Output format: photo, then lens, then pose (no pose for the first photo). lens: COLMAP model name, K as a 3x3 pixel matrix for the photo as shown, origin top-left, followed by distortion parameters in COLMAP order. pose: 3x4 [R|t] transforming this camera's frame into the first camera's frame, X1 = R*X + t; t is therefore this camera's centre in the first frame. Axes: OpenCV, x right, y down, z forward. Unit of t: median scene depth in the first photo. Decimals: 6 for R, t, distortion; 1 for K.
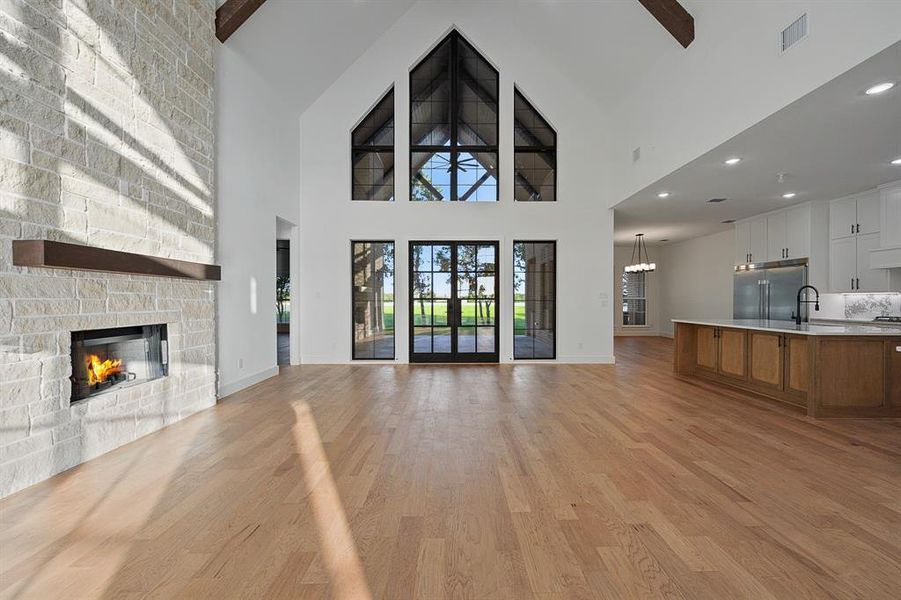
lens RADIAL K [[370.0, 0, 450.5], [0, 370.0, 300.0], [0, 0, 1]] dist [-0.008724, -0.000023]
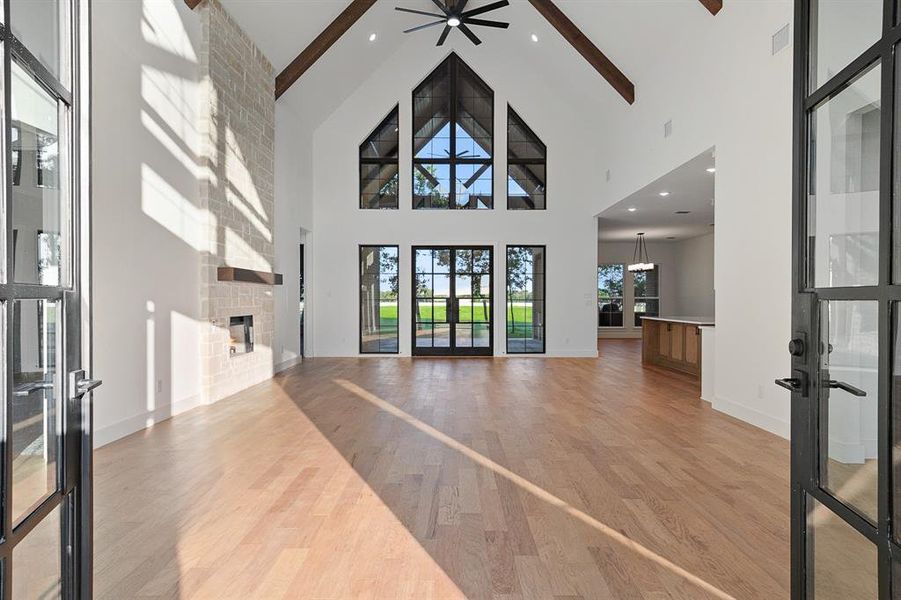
lens RADIAL K [[515.8, 0, 450.5], [0, 515.8, 300.0], [0, 0, 1]] dist [0.000402, 0.000423]
pose [[0.999995, 0.001828, -0.002401, 0.007498], [-0.001824, 0.999997, 0.001676, -0.000459], [0.002404, -0.001671, 0.999996, -0.536248]]
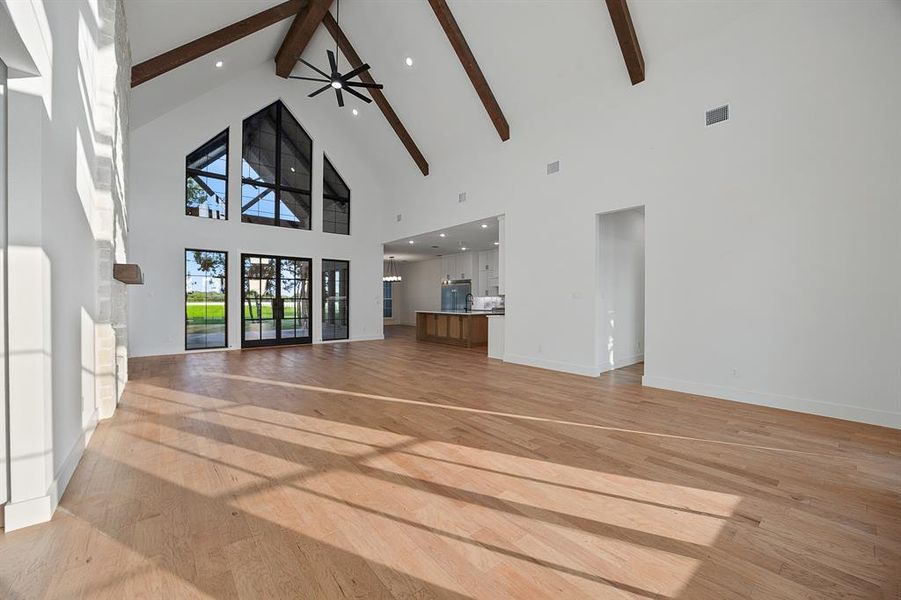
lens RADIAL K [[355.5, 0, 450.5], [0, 355.5, 300.0], [0, 0, 1]] dist [-0.027533, 0.000294]
pose [[0.769902, 0.002690, 0.638157, -0.328348], [-0.002237, 0.999996, -0.001517, 0.001781], [-0.638159, -0.000259, 0.769905, -0.393555]]
